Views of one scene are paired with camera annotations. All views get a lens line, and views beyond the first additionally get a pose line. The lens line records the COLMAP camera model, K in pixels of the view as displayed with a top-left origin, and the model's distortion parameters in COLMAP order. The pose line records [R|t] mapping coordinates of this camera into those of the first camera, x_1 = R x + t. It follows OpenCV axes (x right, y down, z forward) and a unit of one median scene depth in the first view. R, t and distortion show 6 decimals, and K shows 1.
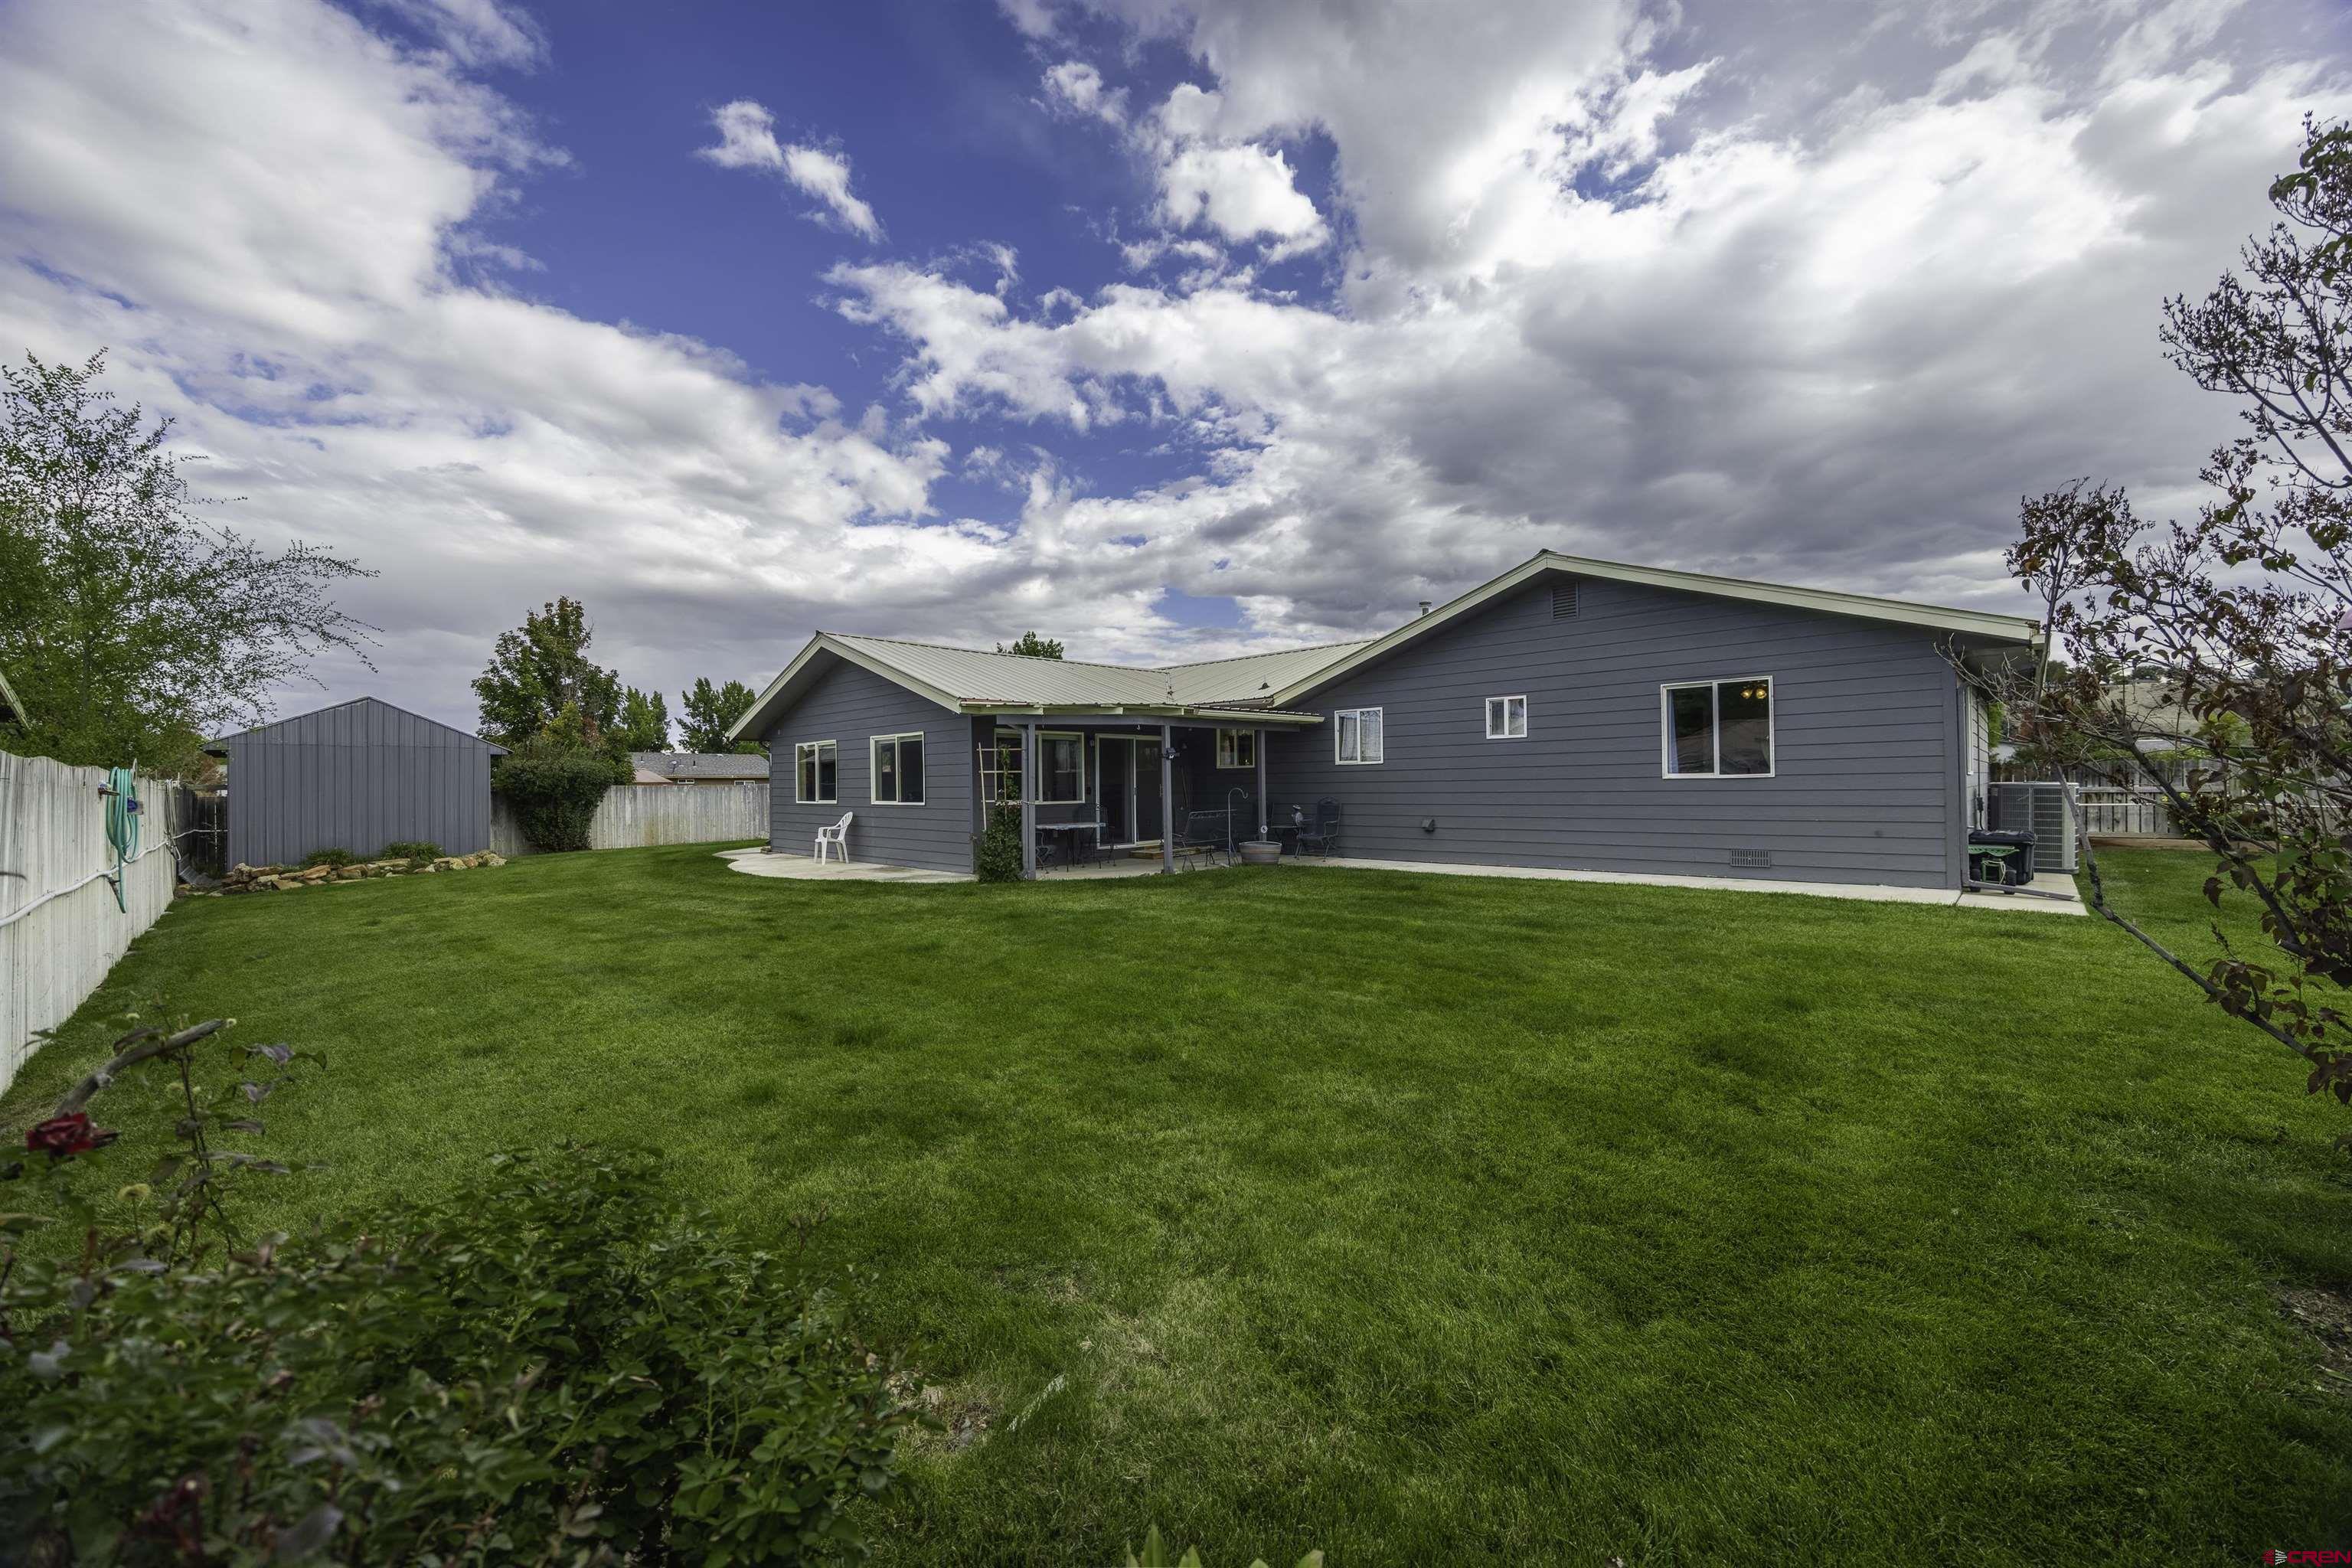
lens RADIAL K [[862.5, 0, 1166.7], [0, 862.5, 808.4], [0, 0, 1]] dist [0.002394, 0.000136]
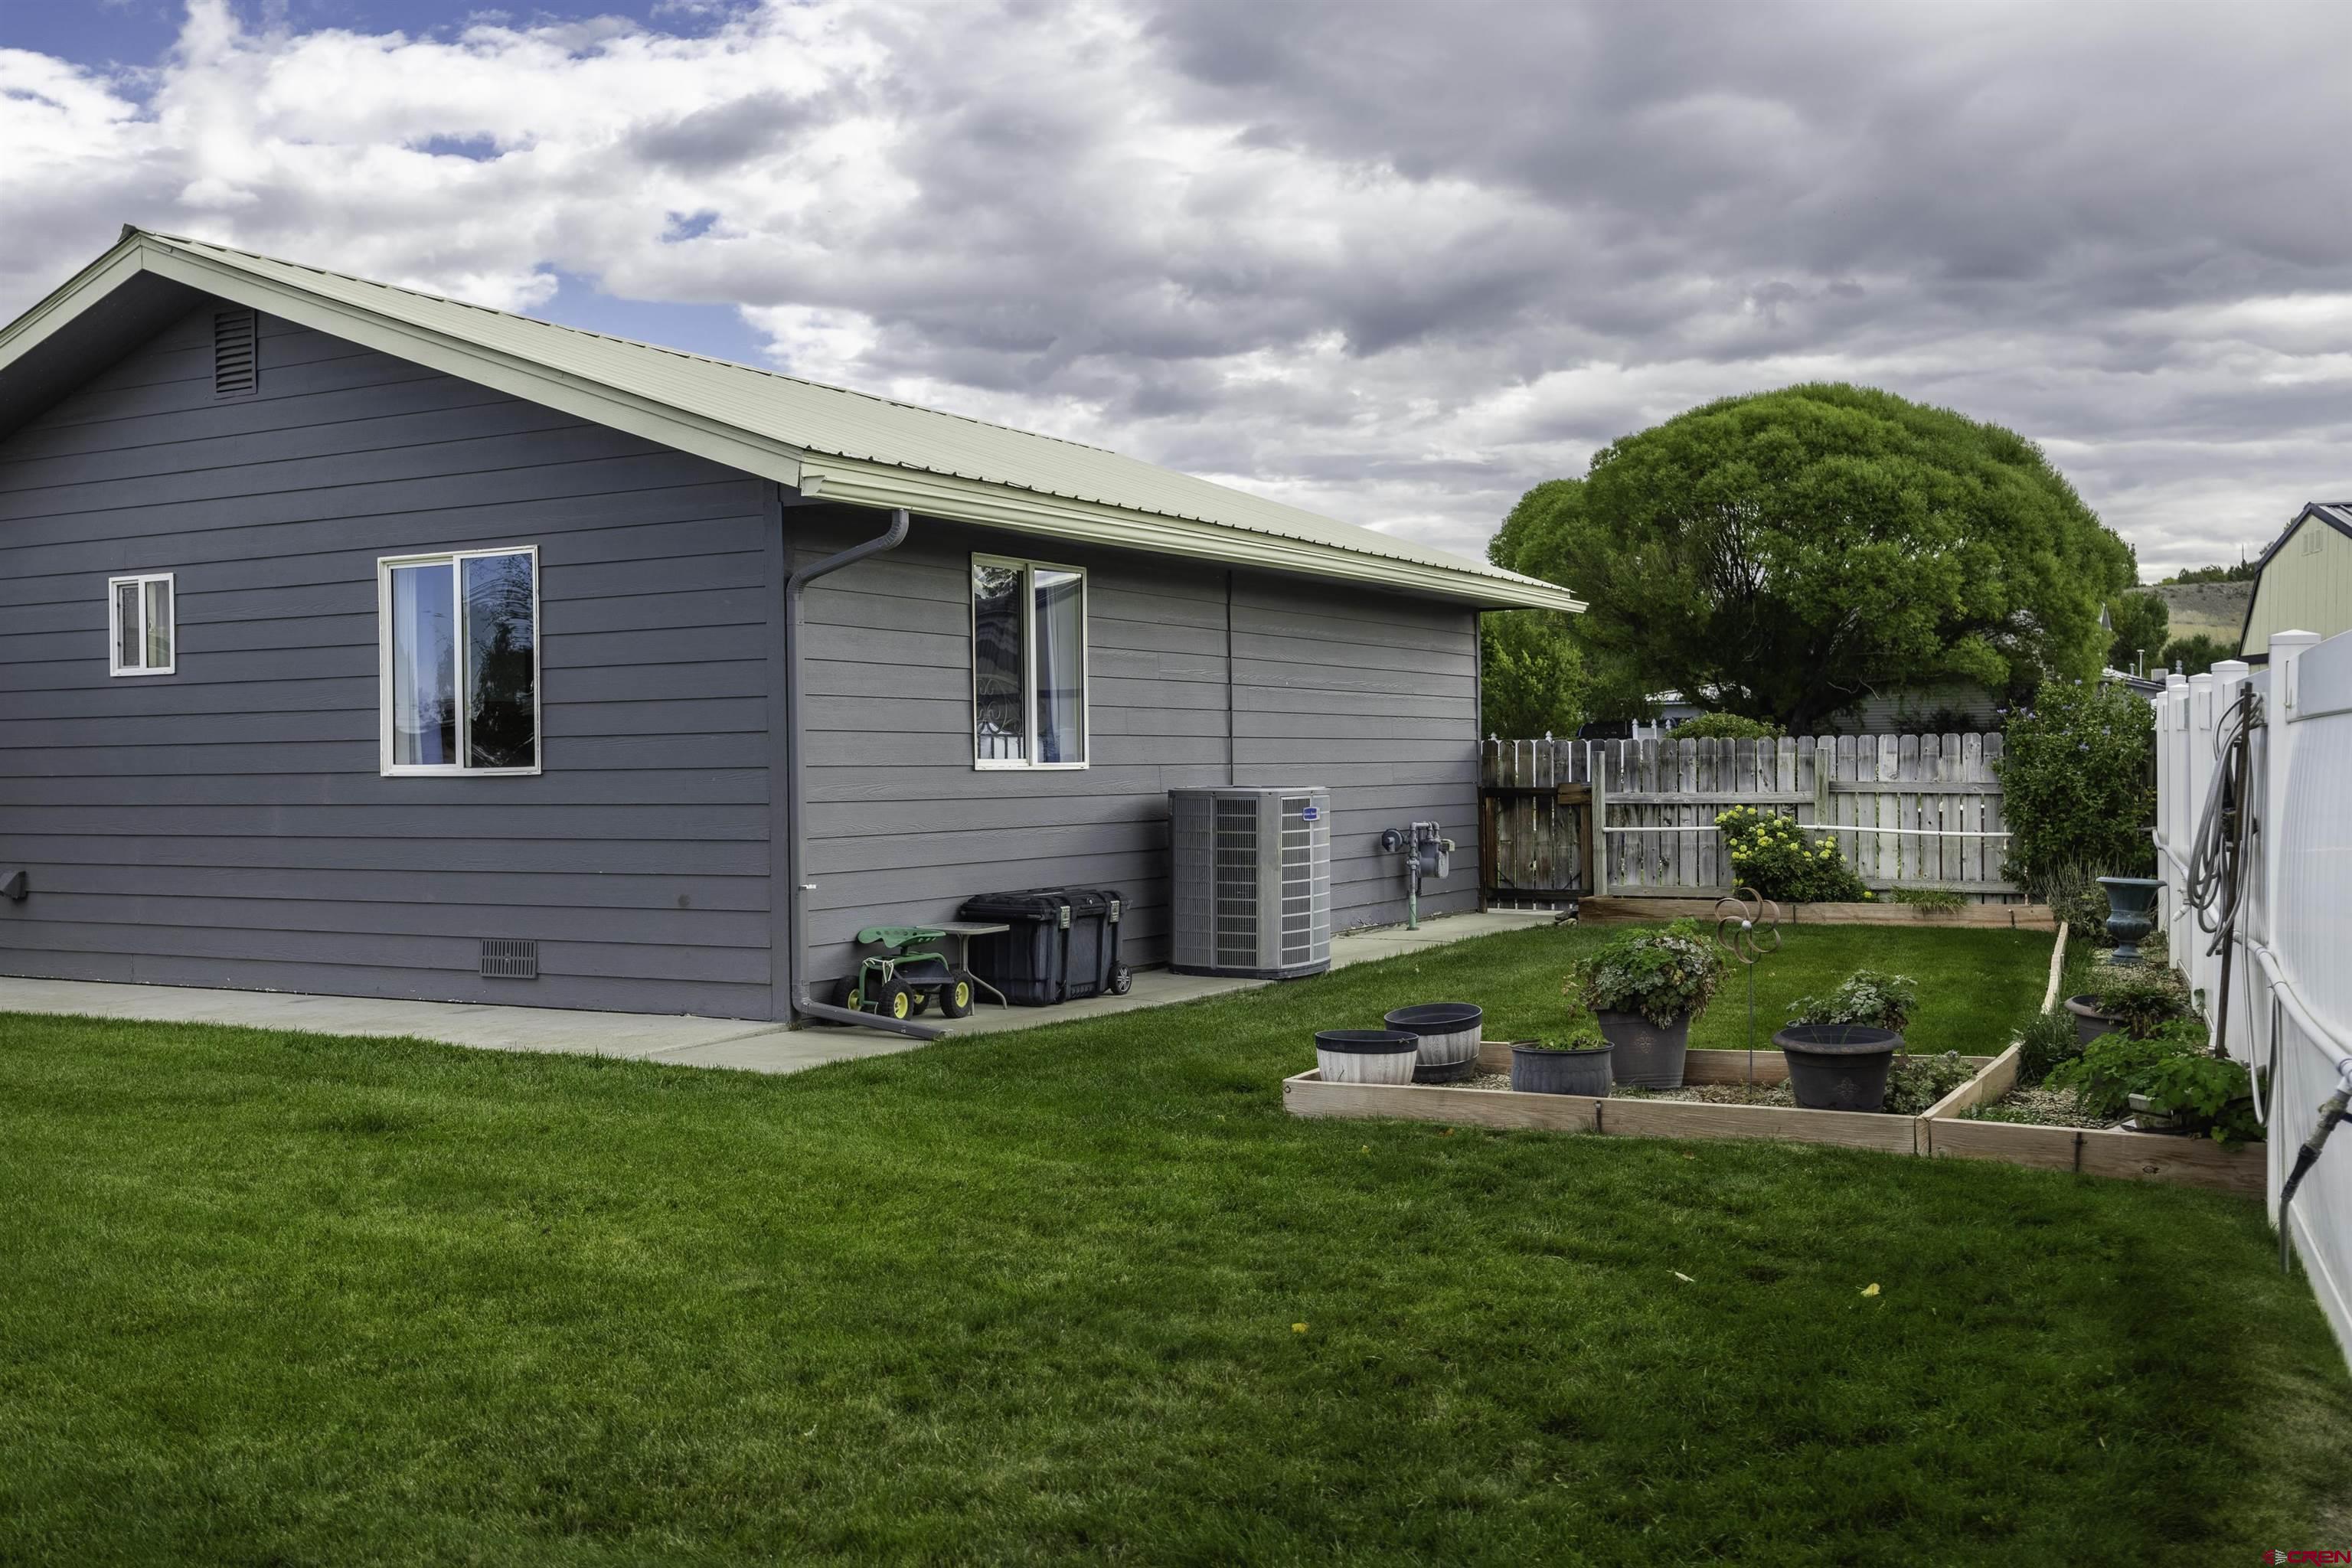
lens RADIAL K [[2128.3, 0, 1130.1], [0, 2128.3, 684.1], [0, 0, 1]] dist [-0.012001, -0.005215]
pose [[0.968391, 0.013846, 0.249051, 0.501521], [0.002637, 0.997834, -0.065726, -0.006973], [-0.249422, 0.064305, 0.966258, -0.087616]]
